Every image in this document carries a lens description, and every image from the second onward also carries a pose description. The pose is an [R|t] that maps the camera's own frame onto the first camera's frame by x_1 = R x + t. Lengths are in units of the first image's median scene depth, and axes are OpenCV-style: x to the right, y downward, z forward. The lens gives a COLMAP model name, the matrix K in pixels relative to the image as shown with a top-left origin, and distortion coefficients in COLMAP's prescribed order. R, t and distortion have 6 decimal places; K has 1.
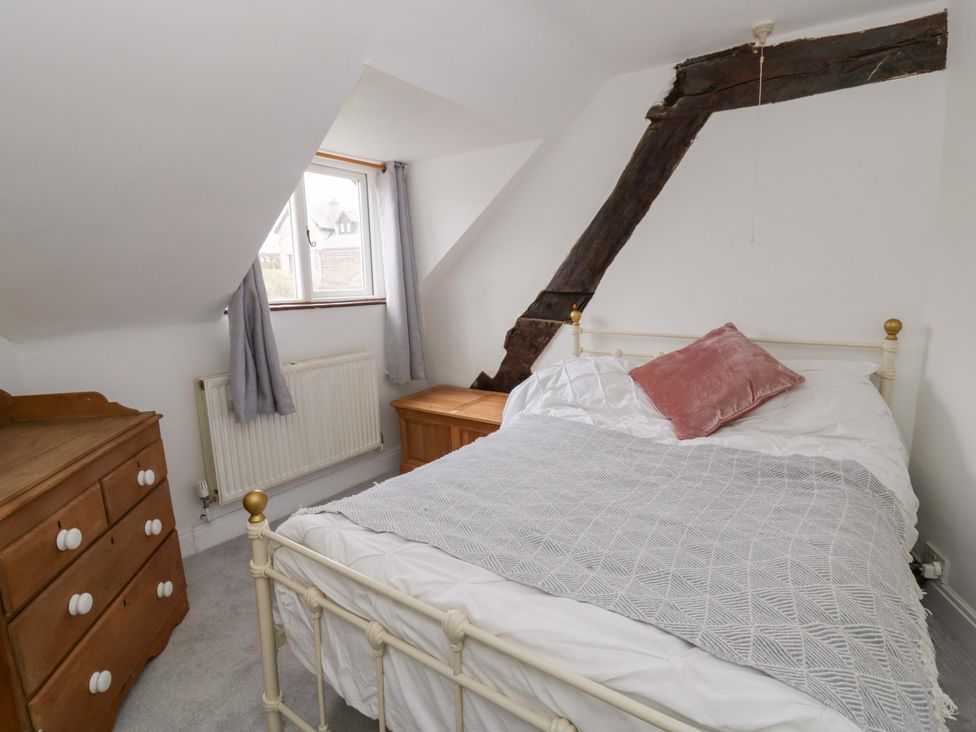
lens RADIAL K [[506.3, 0, 491.6], [0, 506.3, 364.1], [0, 0, 1]] dist [0.001594, -0.013578]
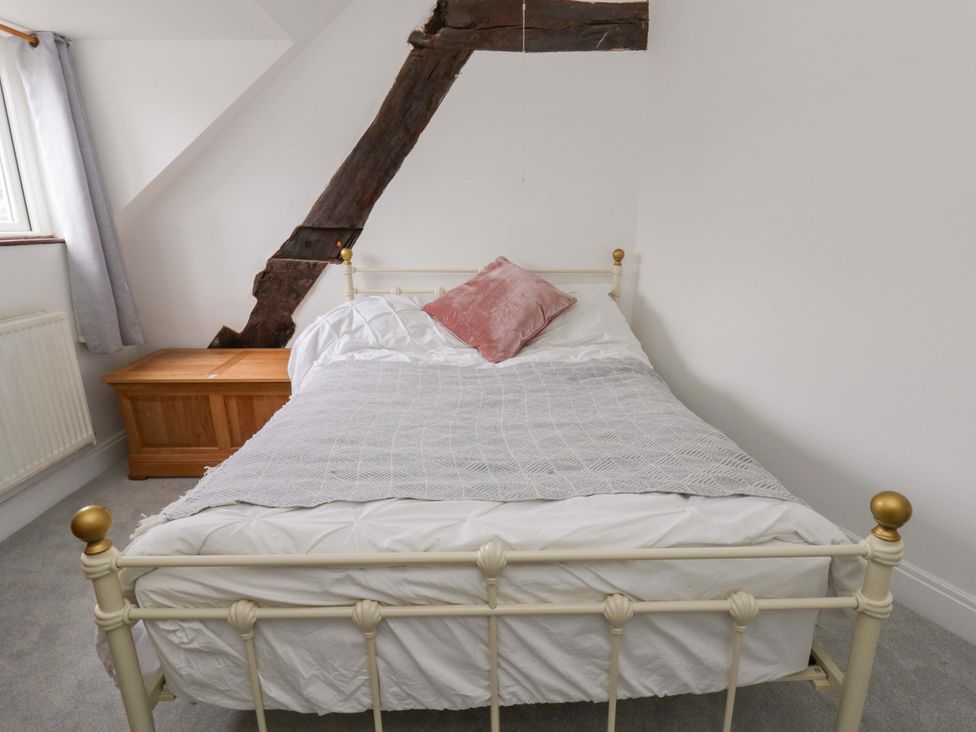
lens RADIAL K [[513.0, 0, 488.0], [0, 513.0, 366.0], [0, 0, 1]] dist [0.004405, -0.014724]
pose [[0.807456, -0.136664, 0.573879, -0.223959], [0.080871, 0.989255, 0.121794, 0.016428], [-0.584358, -0.051933, 0.809832, 0.094575]]
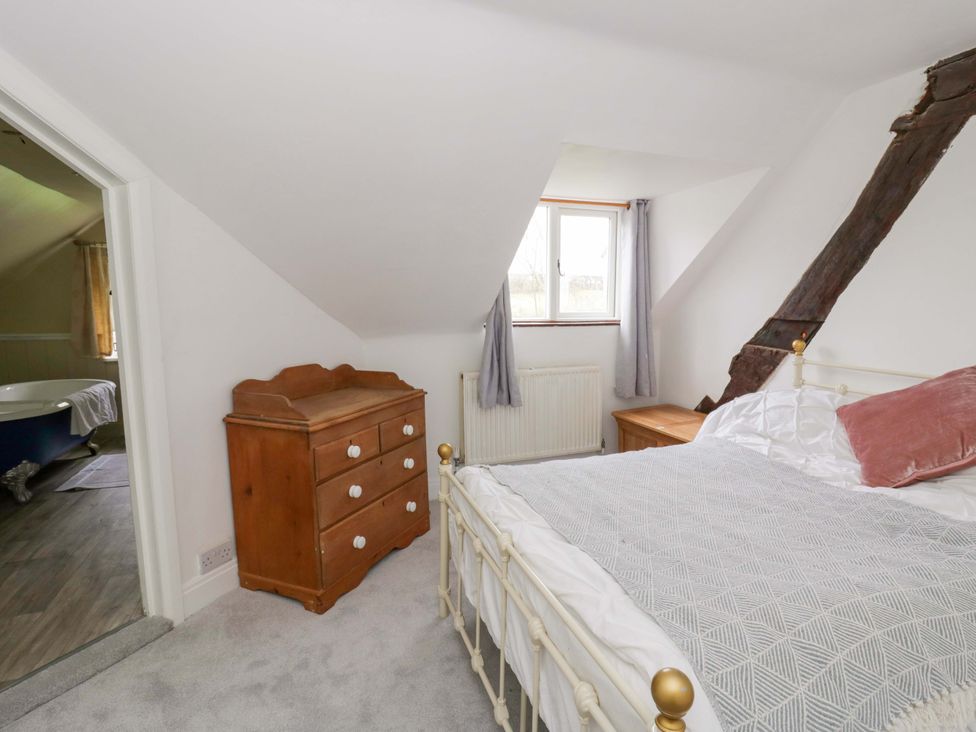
lens RADIAL K [[501.2, 0, 496.6], [0, 501.2, 362.9], [0, 0, 1]] dist [-0.001297, -0.013858]
pose [[0.826949, 0.080444, -0.556493, 0.260350], [-0.103599, 0.994567, -0.010179, 0.005779], [0.552650, 0.066070, 0.830790, -0.095311]]
